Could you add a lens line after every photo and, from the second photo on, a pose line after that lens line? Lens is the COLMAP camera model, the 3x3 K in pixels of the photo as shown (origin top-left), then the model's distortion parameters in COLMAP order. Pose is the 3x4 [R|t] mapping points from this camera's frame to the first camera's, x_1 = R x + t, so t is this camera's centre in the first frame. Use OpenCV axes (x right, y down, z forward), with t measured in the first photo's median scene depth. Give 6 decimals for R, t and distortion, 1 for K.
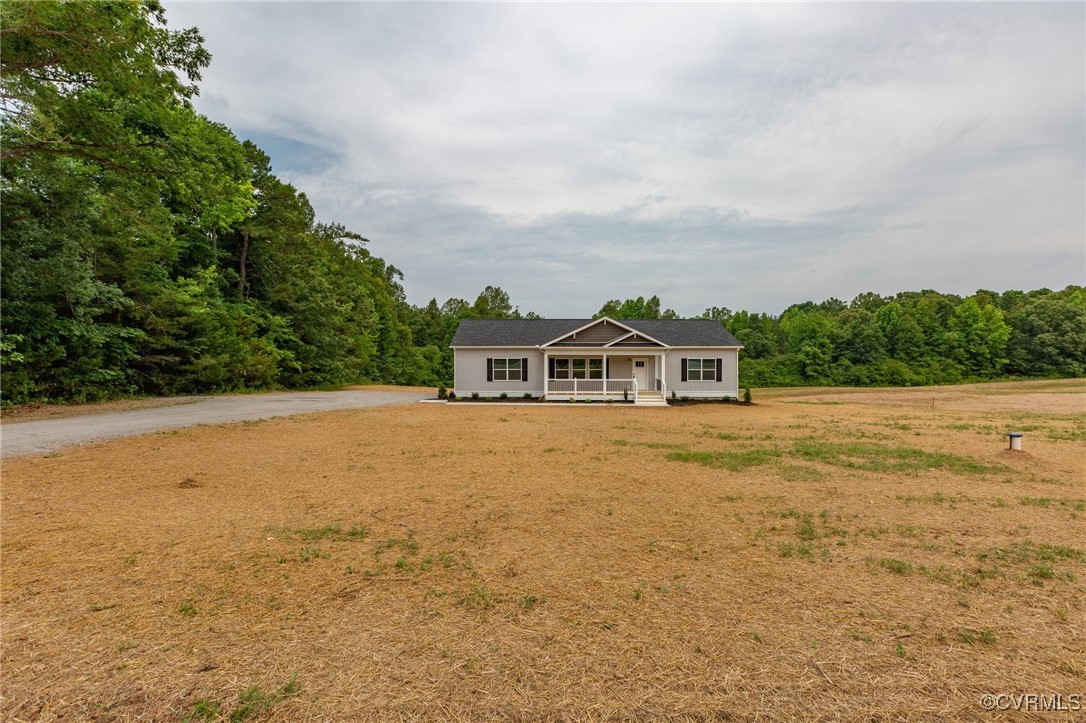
lens RADIAL K [[482.3, 0, 543.0], [0, 482.3, 361.5], [0, 0, 1]] dist [-0.003626, -0.001294]
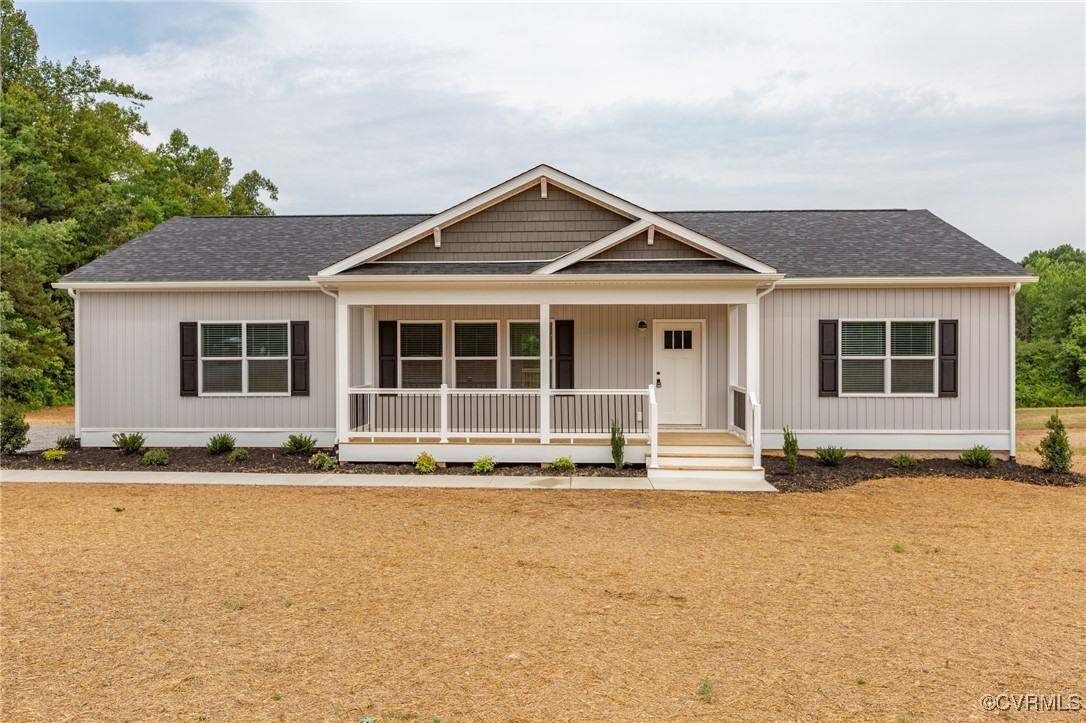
lens RADIAL K [[830.0, 0, 543.0], [0, 830.0, 361.5], [0, 0, 1]] dist [0.005757, 0.003656]
pose [[0.998298, -0.002582, -0.058262, 0.150550], [0.002620, 0.999996, 0.000582, 0.019269], [0.058261, -0.000734, 0.998301, 0.489995]]
